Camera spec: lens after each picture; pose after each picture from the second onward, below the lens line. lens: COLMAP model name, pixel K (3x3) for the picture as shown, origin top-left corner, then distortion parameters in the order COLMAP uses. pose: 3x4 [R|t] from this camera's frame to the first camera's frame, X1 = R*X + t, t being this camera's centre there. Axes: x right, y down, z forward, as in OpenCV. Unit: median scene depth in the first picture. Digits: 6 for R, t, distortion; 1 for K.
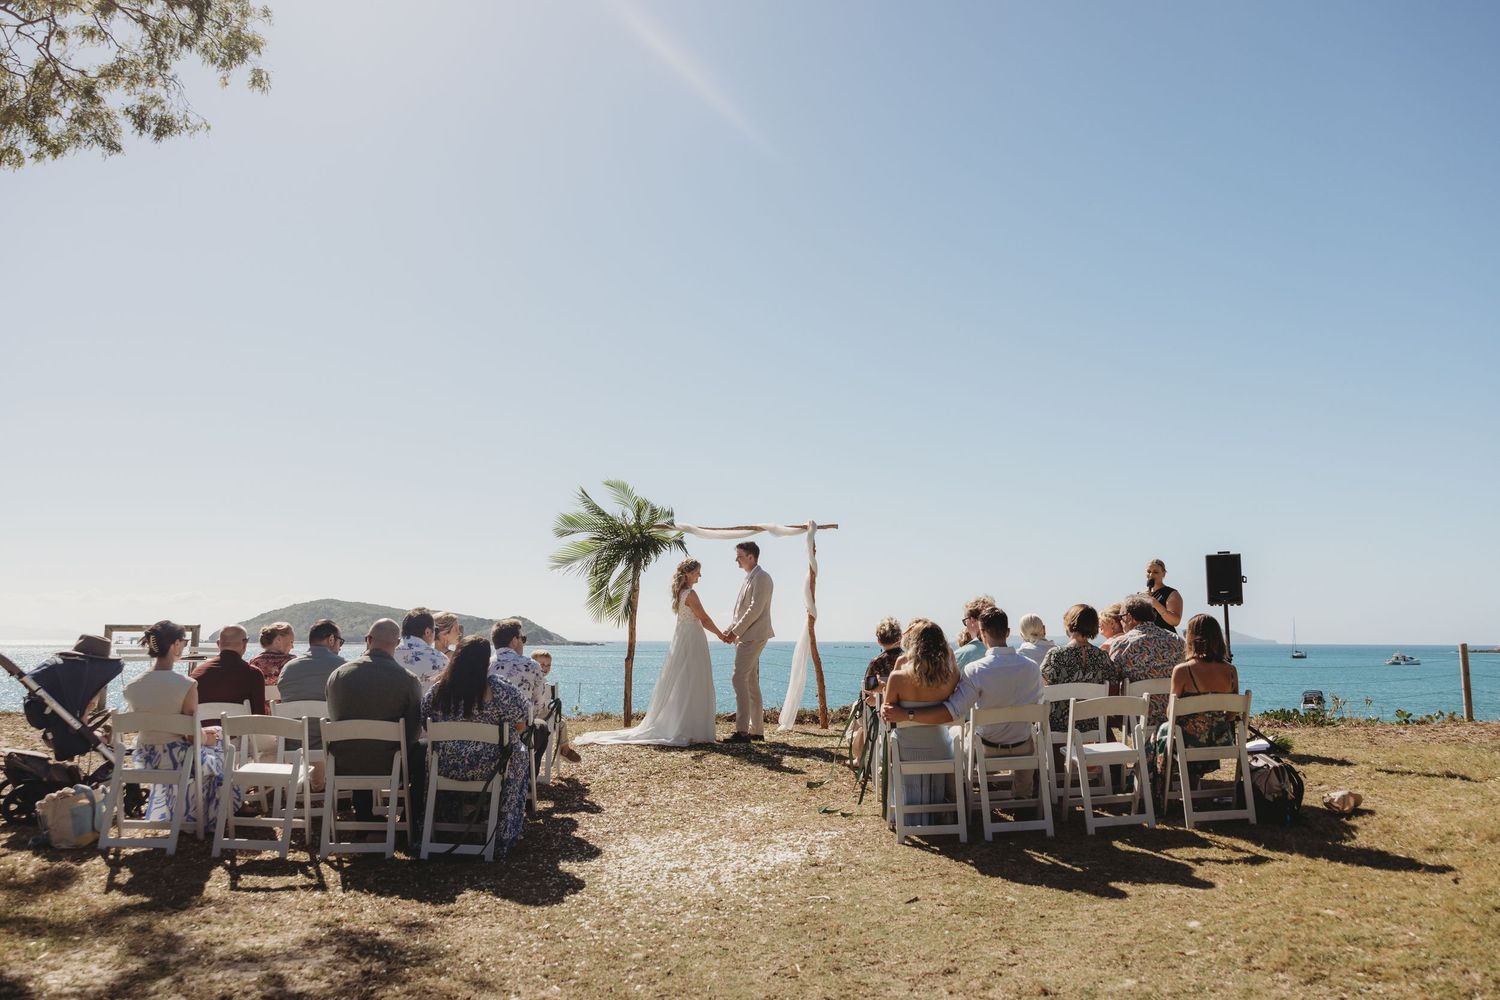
lens RADIAL K [[1176.6, 0, 750.0], [0, 1176.6, 500.0], [0, 0, 1]] dist [0.009434, -0.005722]
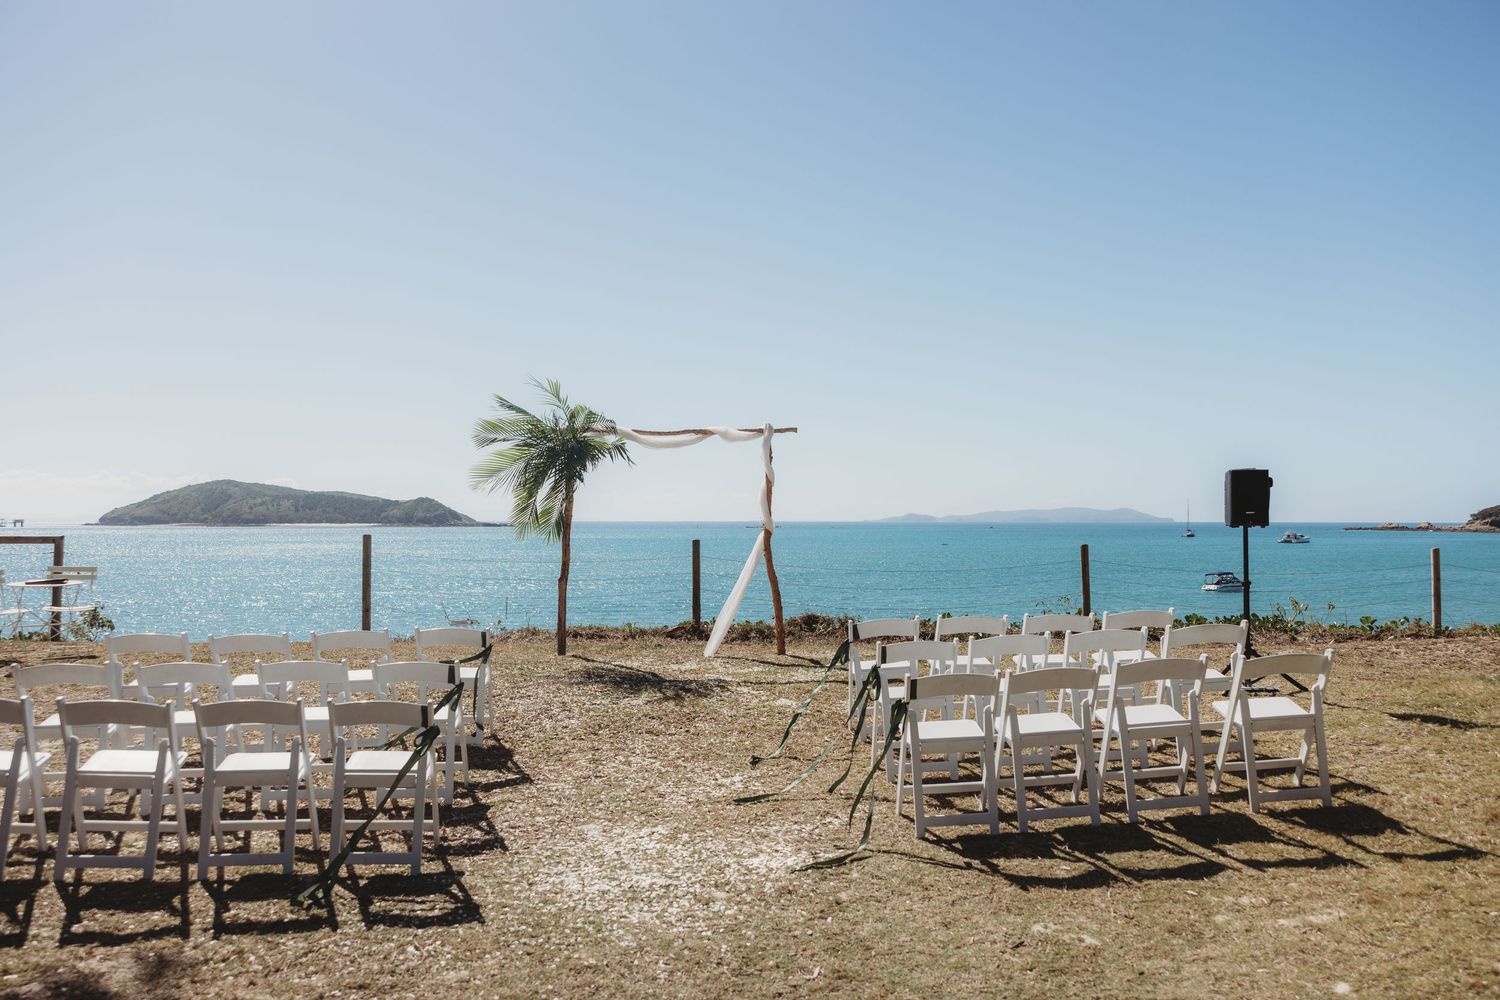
lens RADIAL K [[1176.6, 0, 750.0], [0, 1176.6, 500.0], [0, 0, 1]] dist [0.009434, -0.005722]
pose [[0.997088, -0.003533, 0.076183, -0.043930], [-0.004243, 0.994810, 0.101664, -0.022868], [-0.076146, -0.101692, 0.991897, 0.172499]]
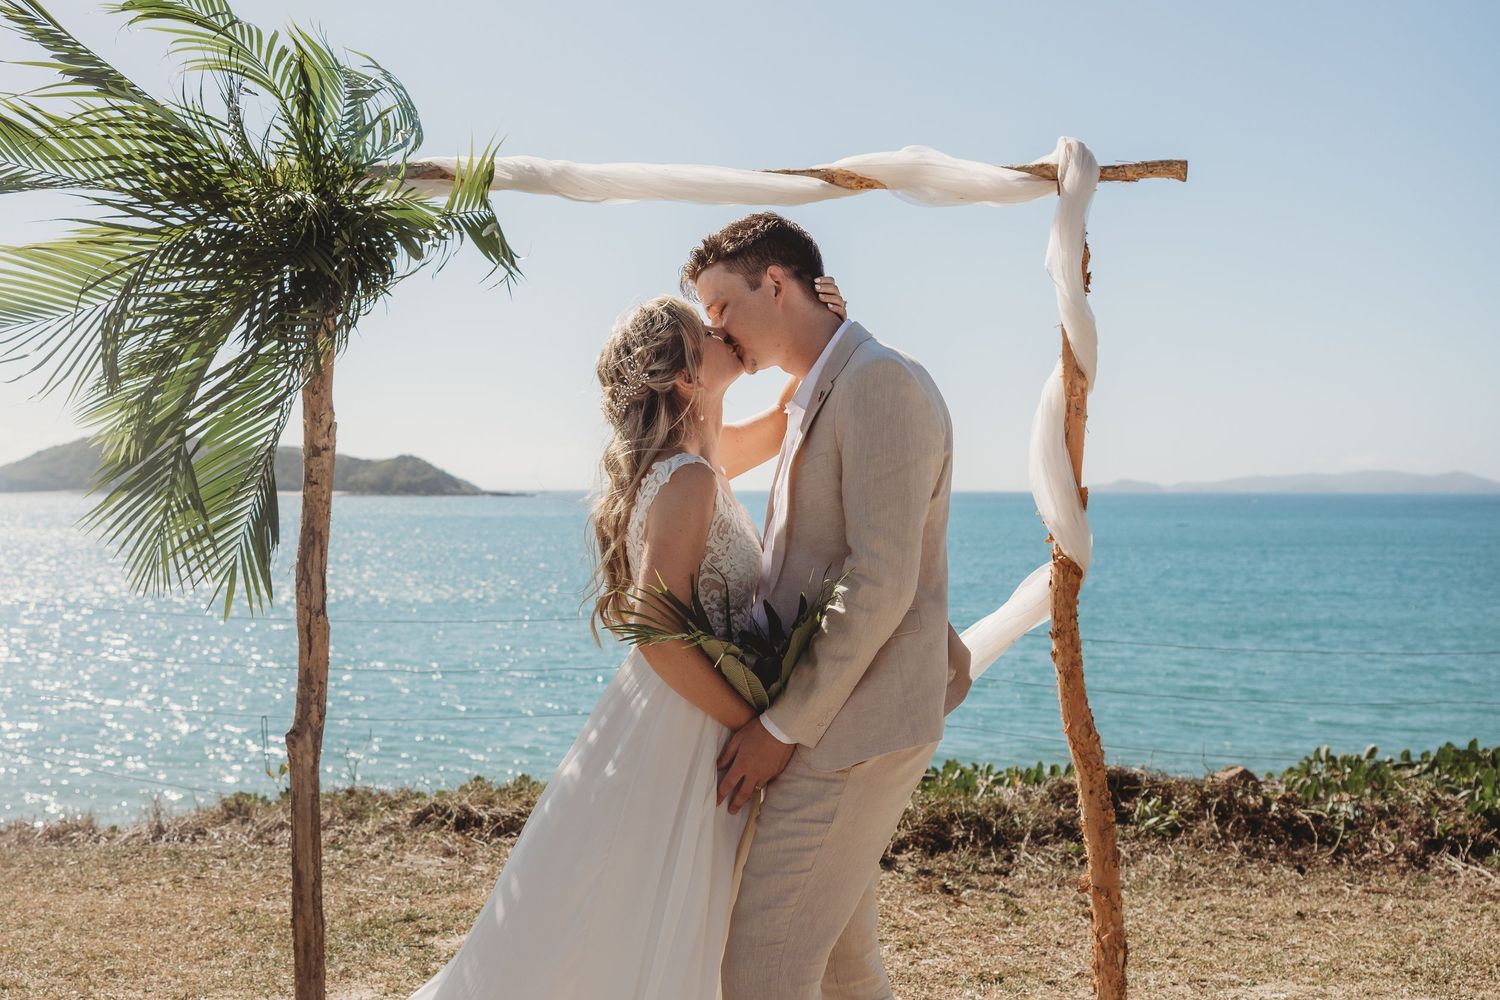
lens RADIAL K [[1176.6, 0, 750.0], [0, 1176.6, 500.0], [0, 0, 1]] dist [0.009434, -0.005722]
pose [[0.999958, -0.001687, -0.009061, -0.013124], [0.002882, 0.991052, 0.133449, 0.084072], [0.008755, -0.133469, 0.991014, 1.155370]]
